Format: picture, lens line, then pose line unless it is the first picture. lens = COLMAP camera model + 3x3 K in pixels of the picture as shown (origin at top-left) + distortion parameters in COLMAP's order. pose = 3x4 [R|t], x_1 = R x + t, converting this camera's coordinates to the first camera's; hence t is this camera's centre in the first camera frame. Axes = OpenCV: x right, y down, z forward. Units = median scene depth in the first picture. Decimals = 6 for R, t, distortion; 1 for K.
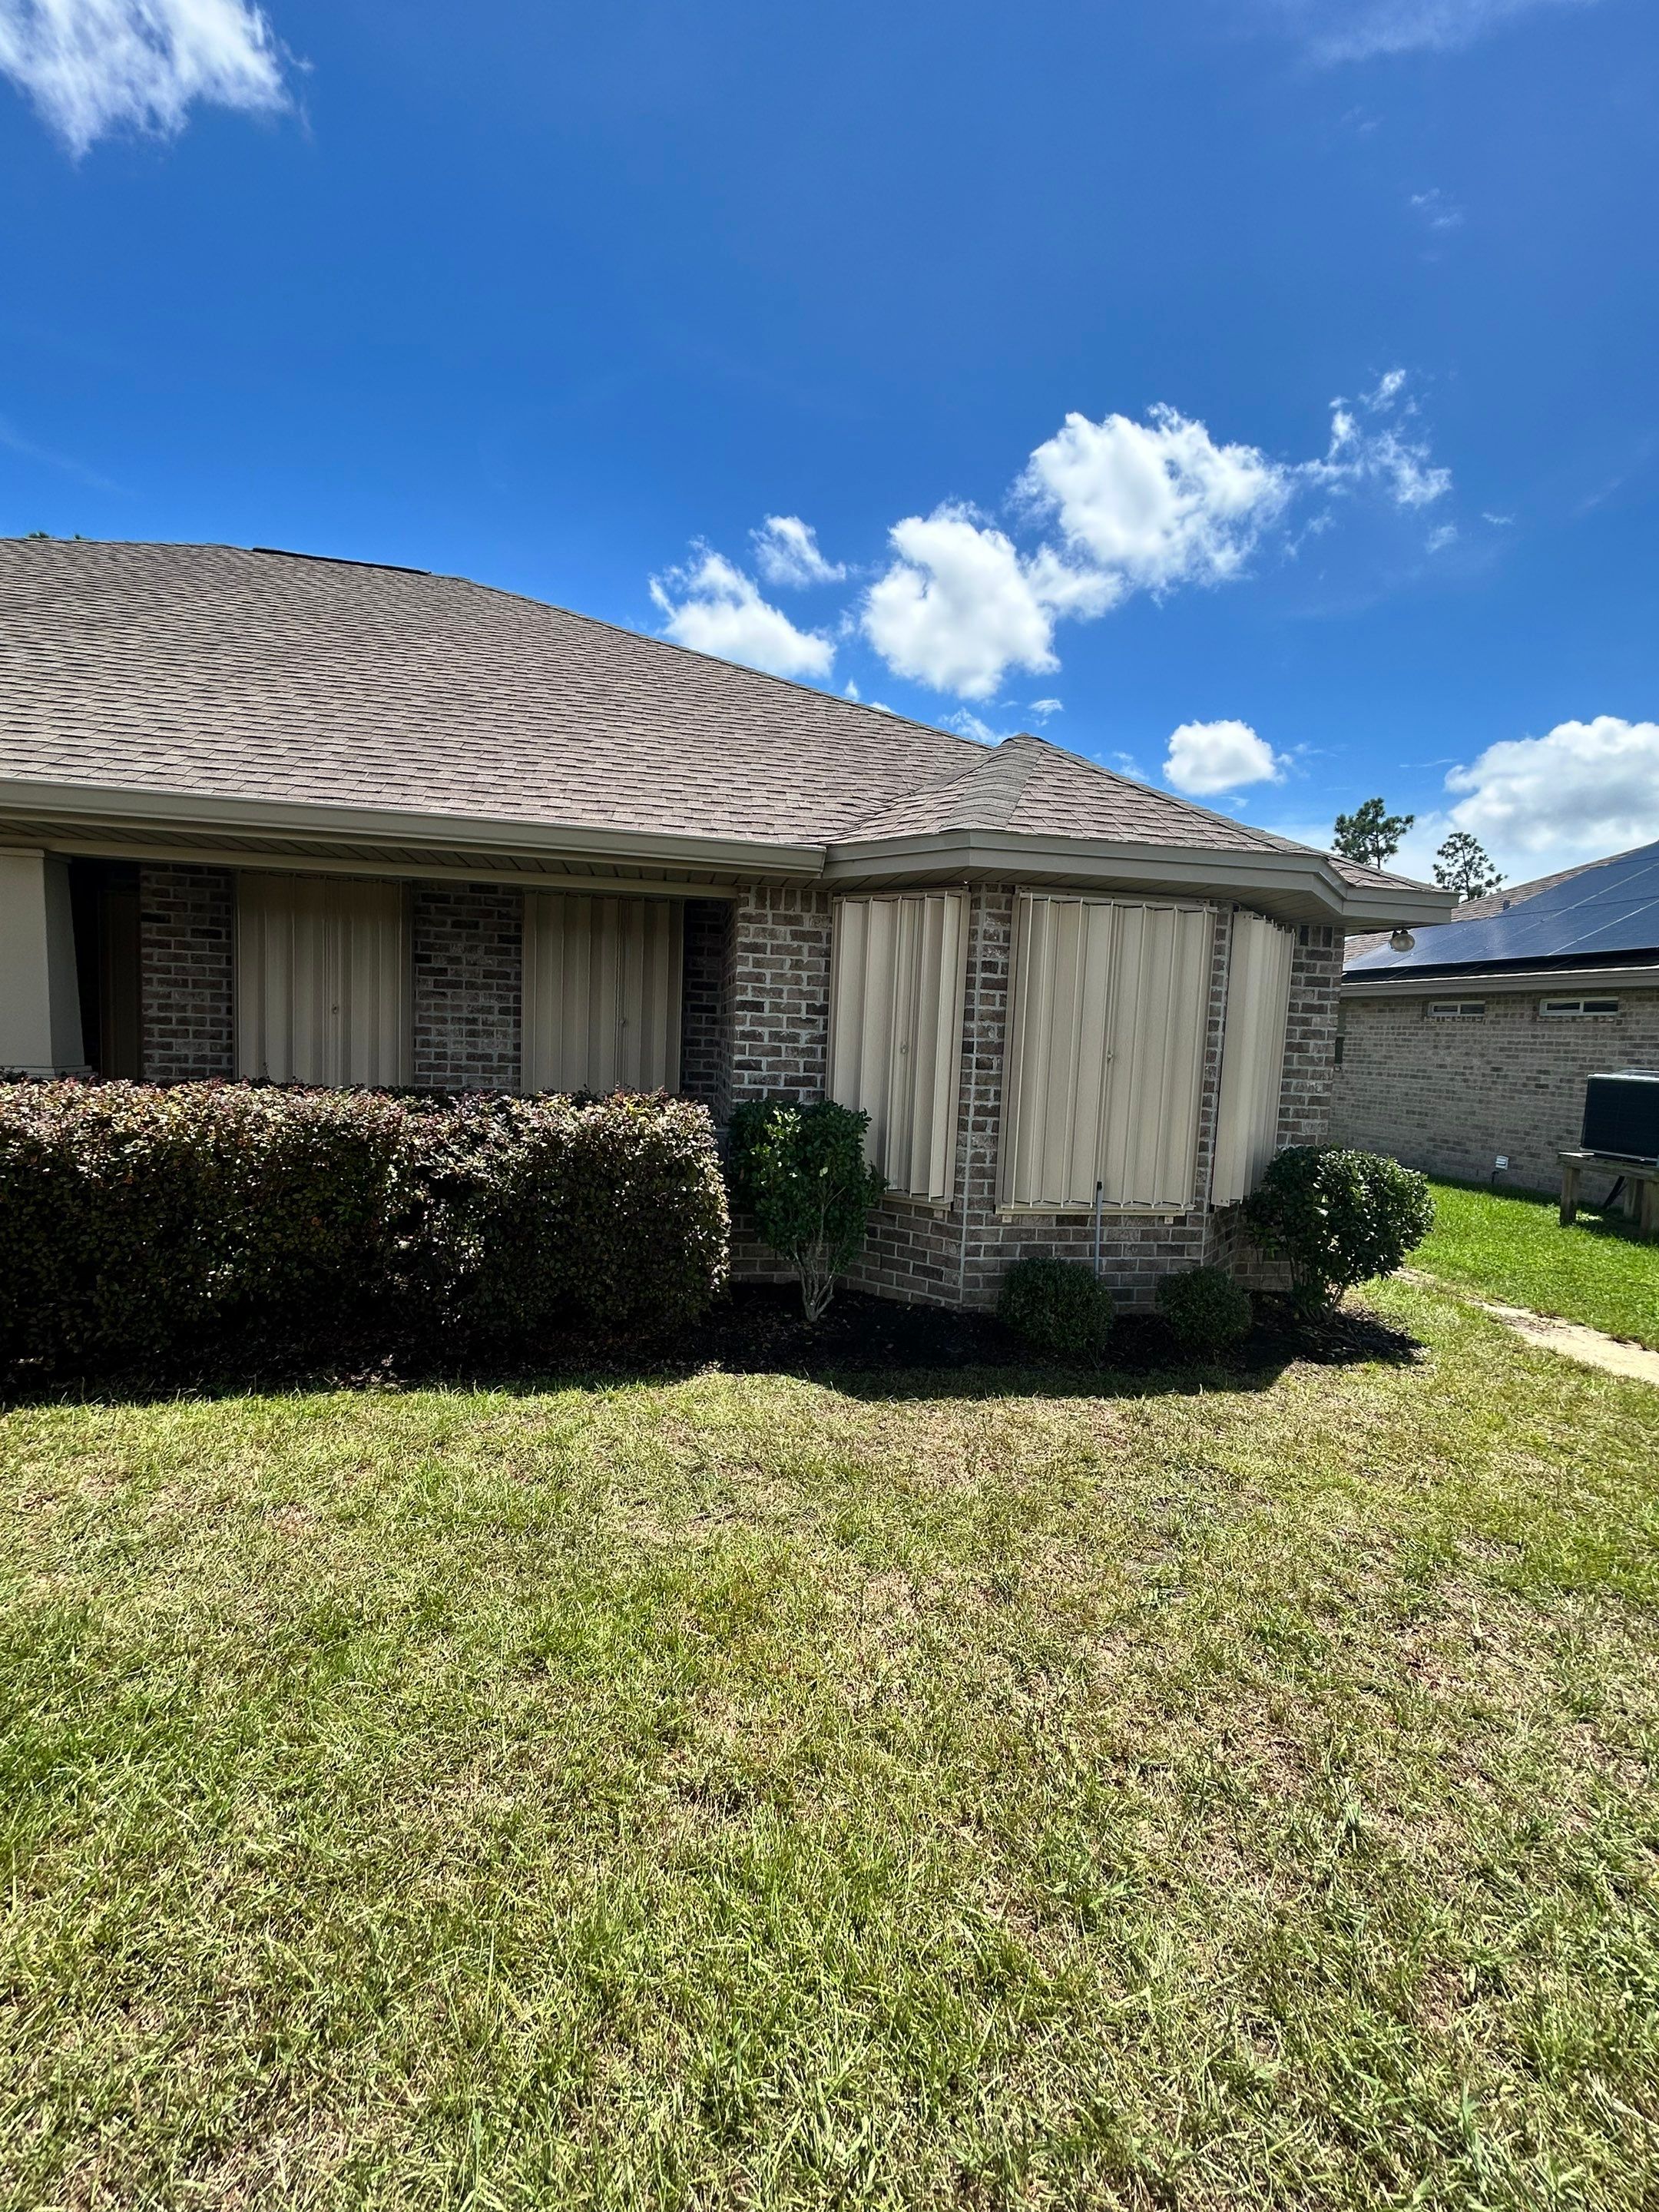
lens RADIAL K [[899.7, 0, 828.2], [0, 899.7, 1095.7], [0, 0, 1]] dist [-0.000745, -0.004595]
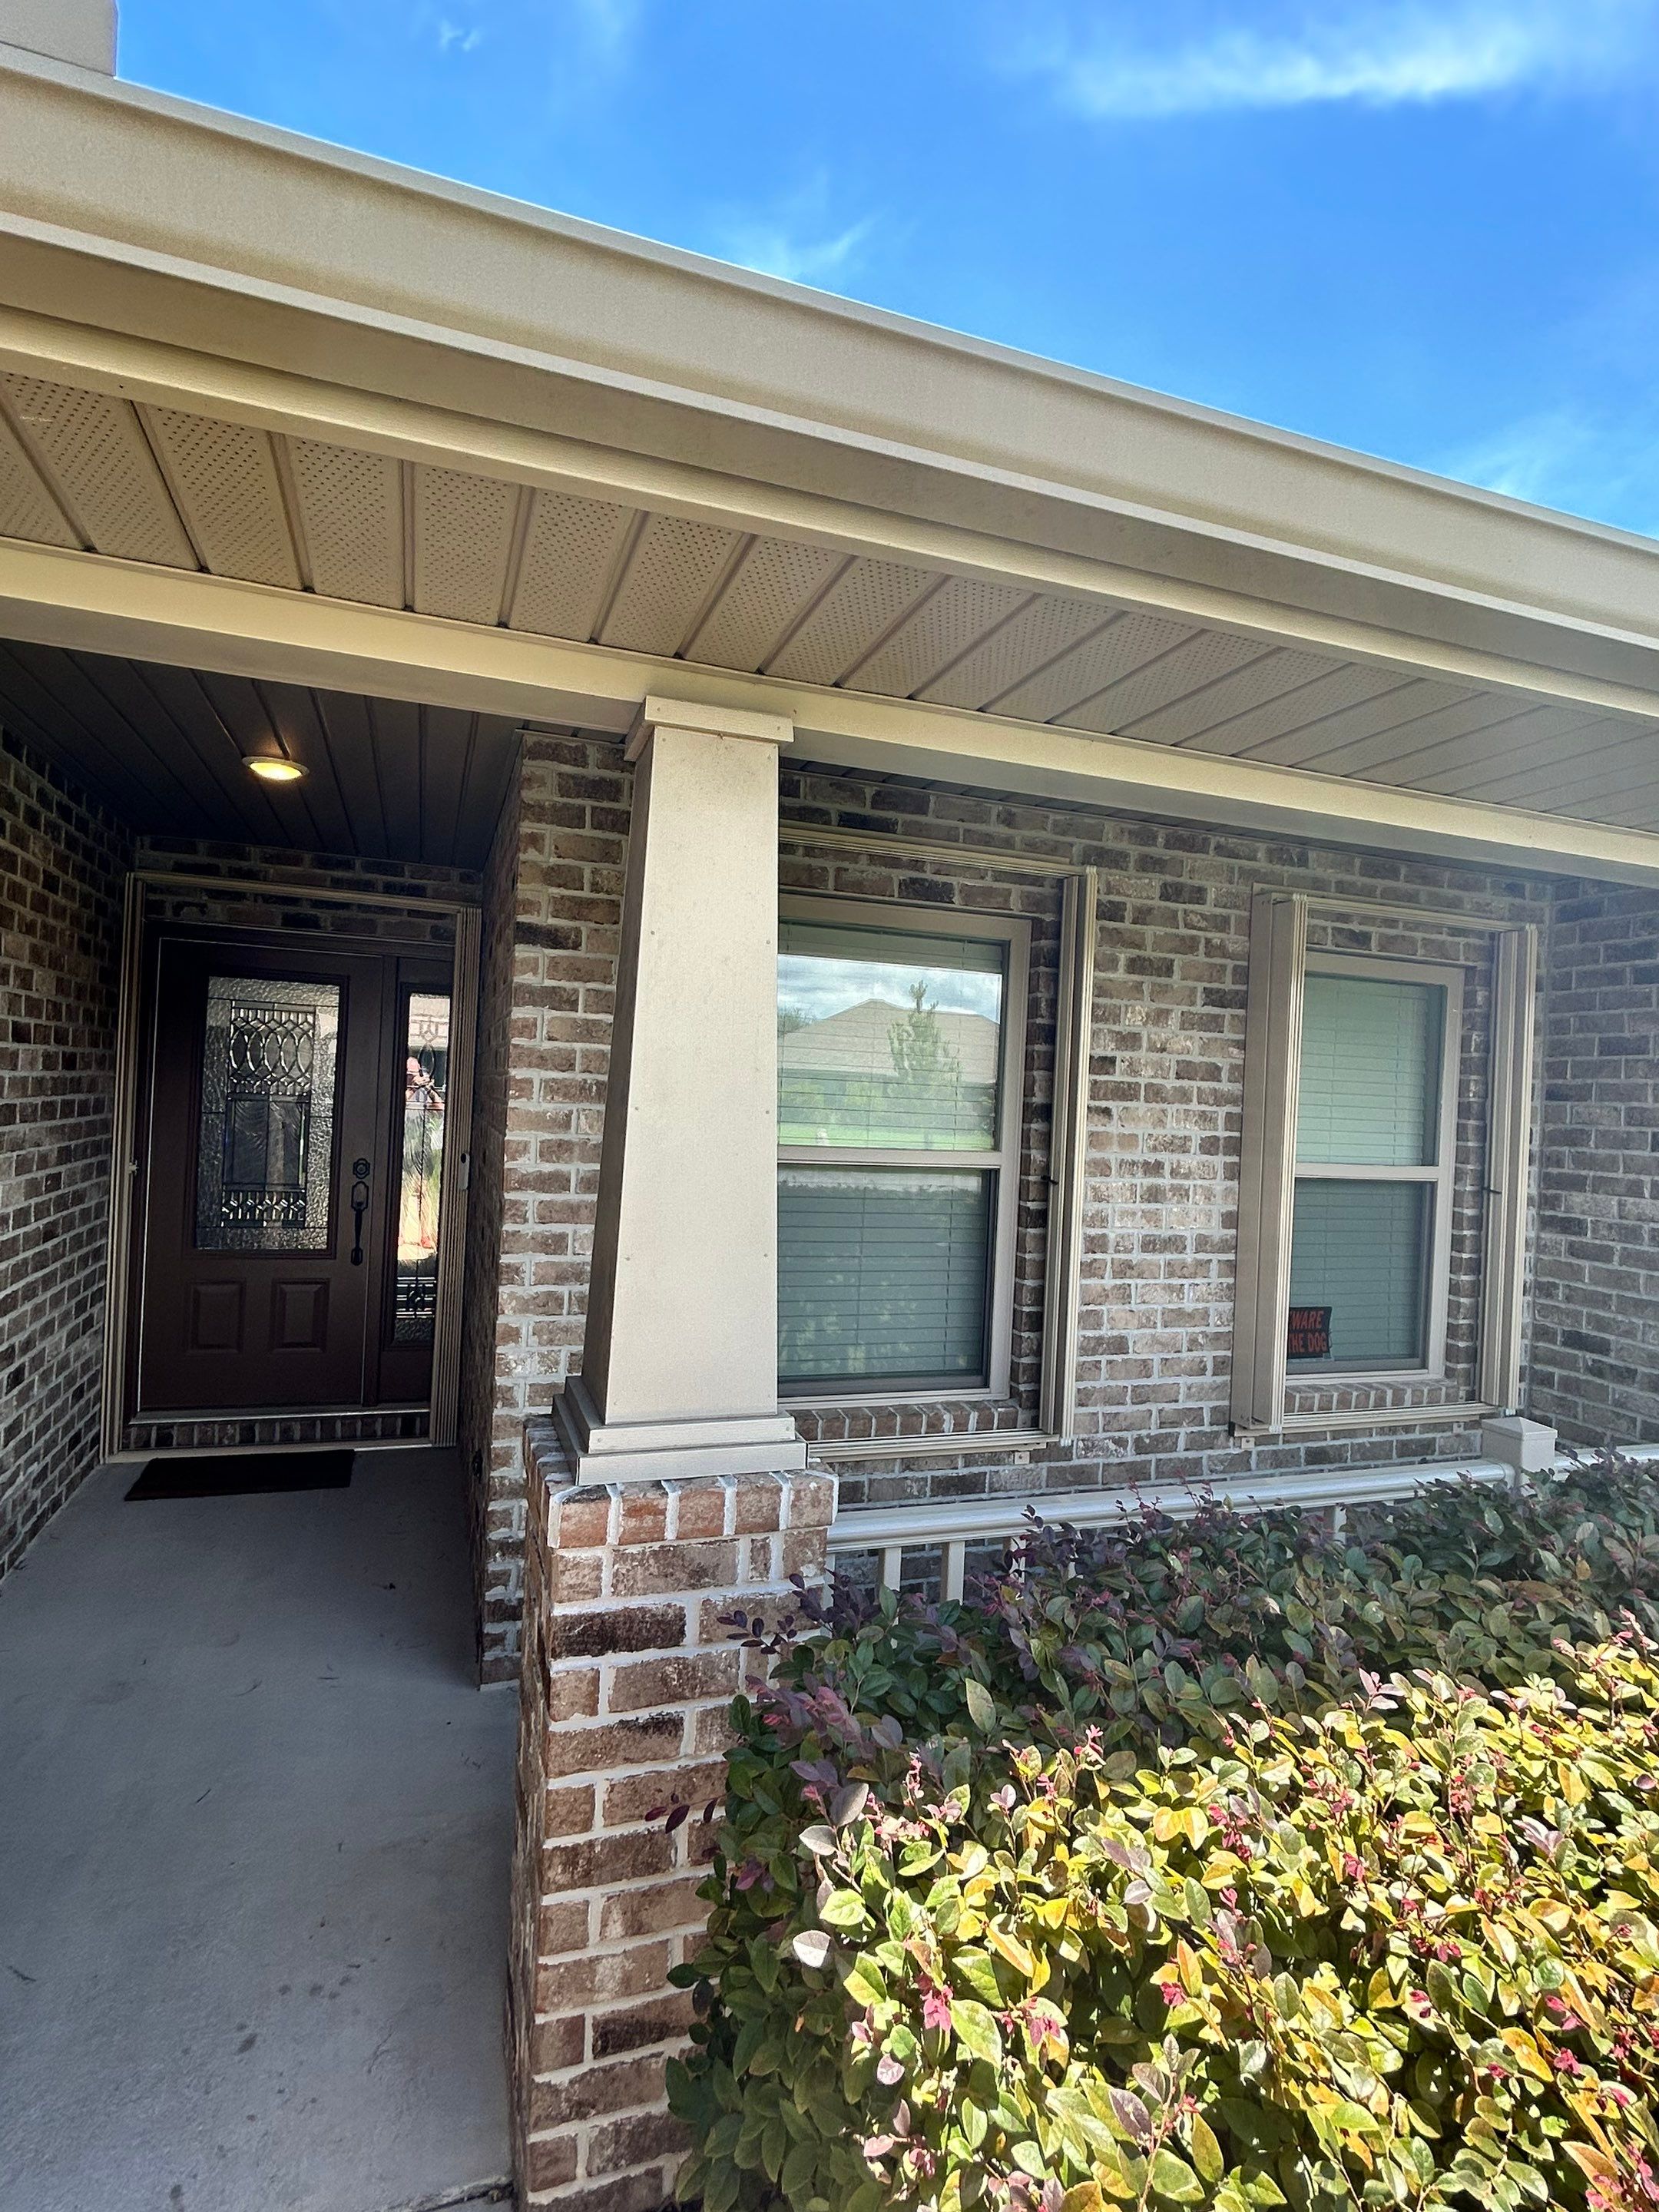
lens RADIAL K [[1127.0, 0, 826.7], [0, 1127.0, 1099.1], [0, 0, 1]] dist [-0.016639, 0.011791]
pose [[0.986740, 0.000510, 0.162307, -0.812287], [0.010916, 0.997522, -0.069503, -0.098155], [-0.161940, 0.070353, 0.984290, 0.544071]]
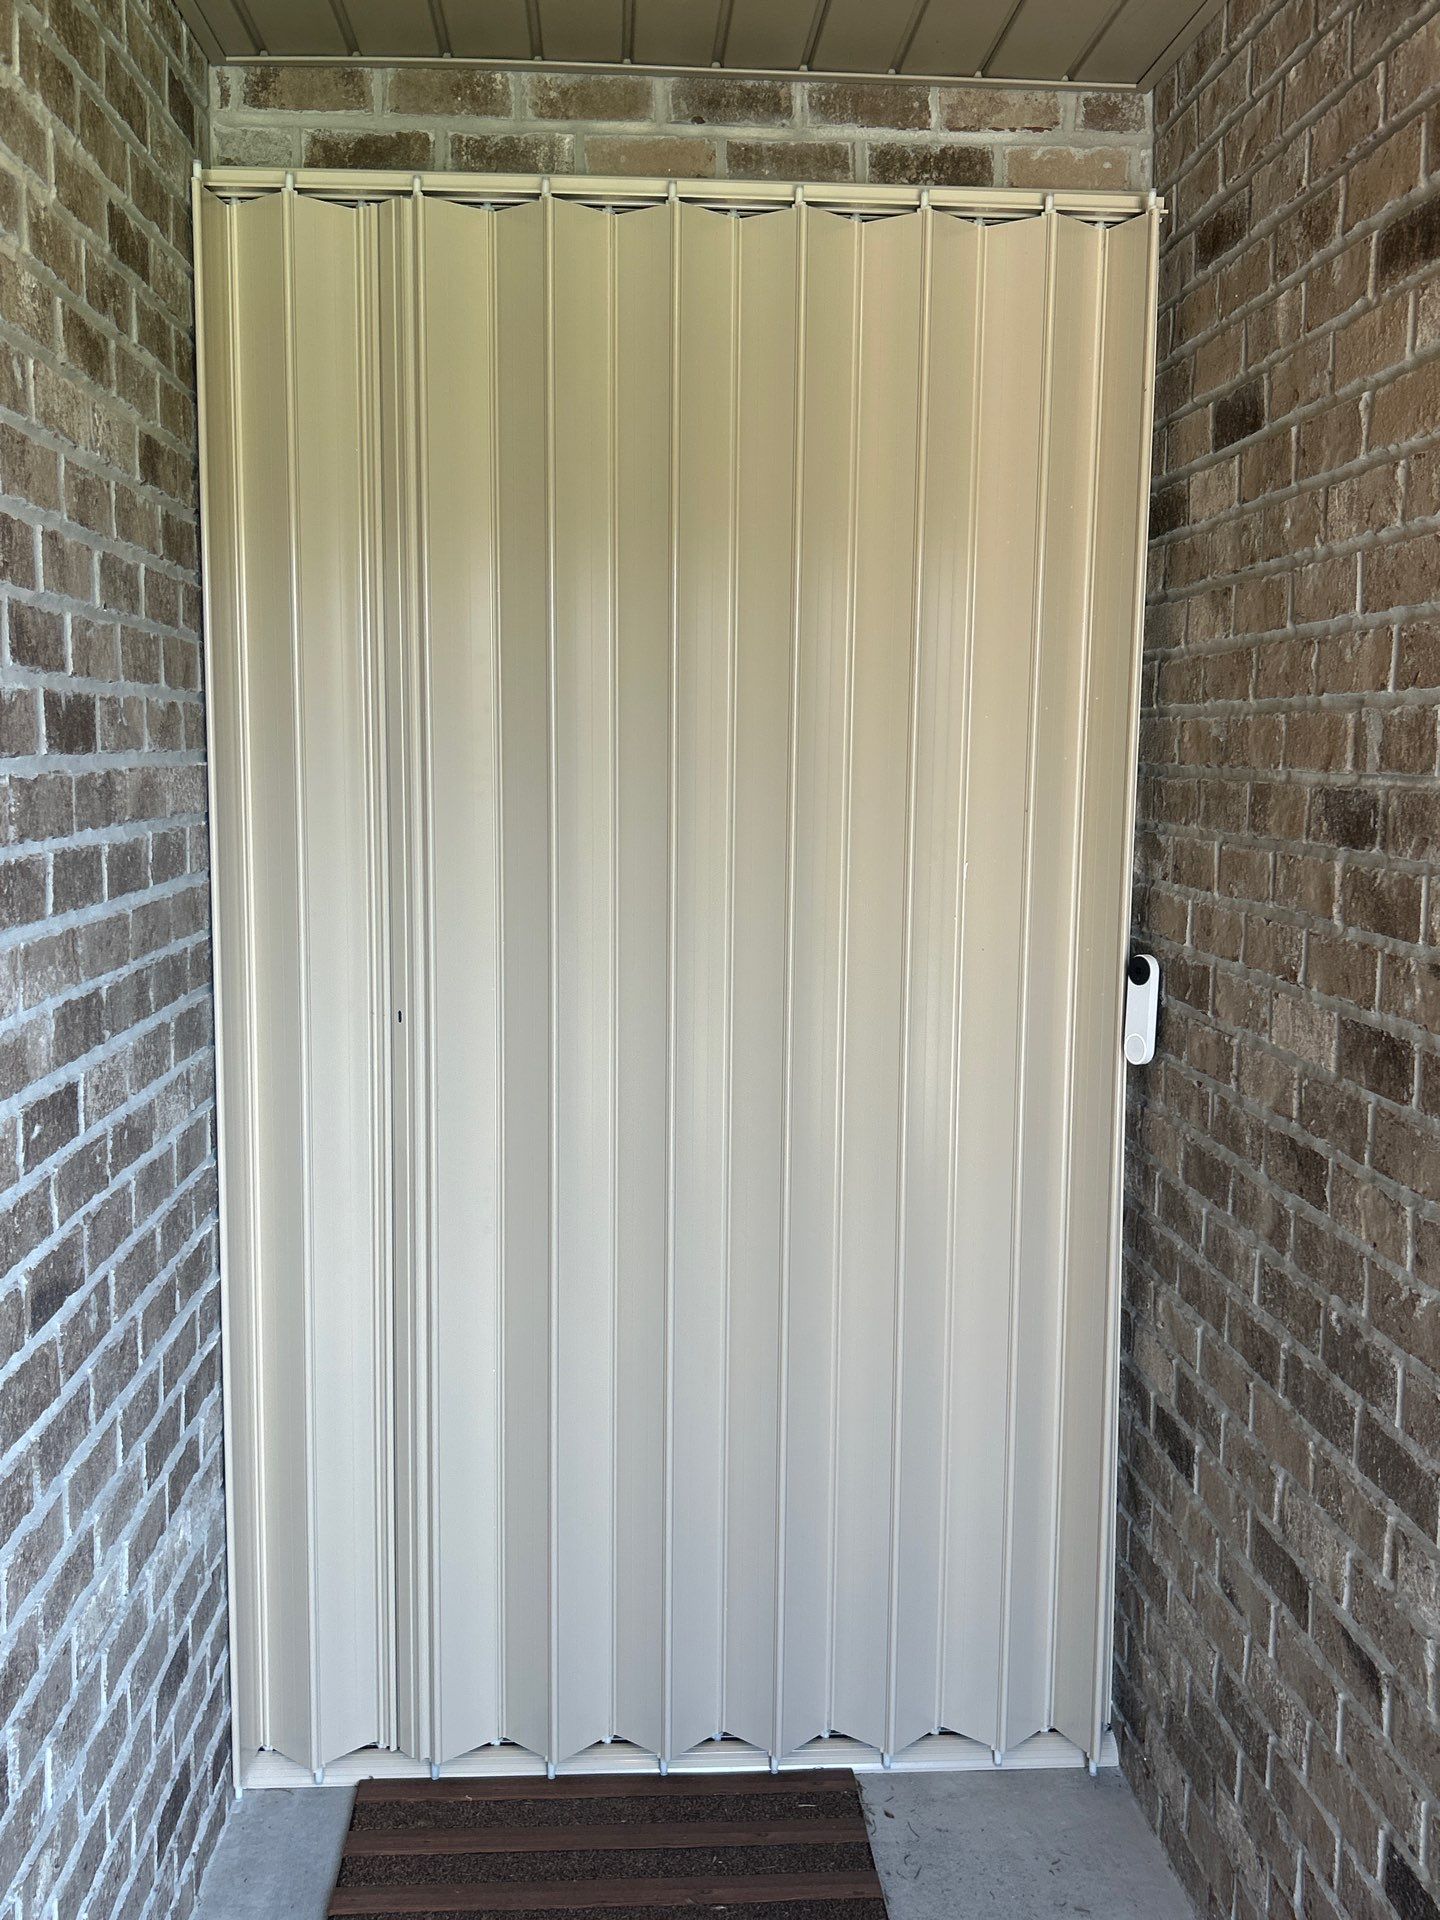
lens RADIAL K [[1722.1, 0, 720.0], [0, 1722.1, 960.0], [0, 0, 1]] dist [0.117967, -0.249275]
pose [[0.992725, -0.024267, -0.117935, -1.022728], [0.029008, 0.998832, 0.038654, -0.143859], [0.116859, -0.041794, 0.992269, 1.034470]]
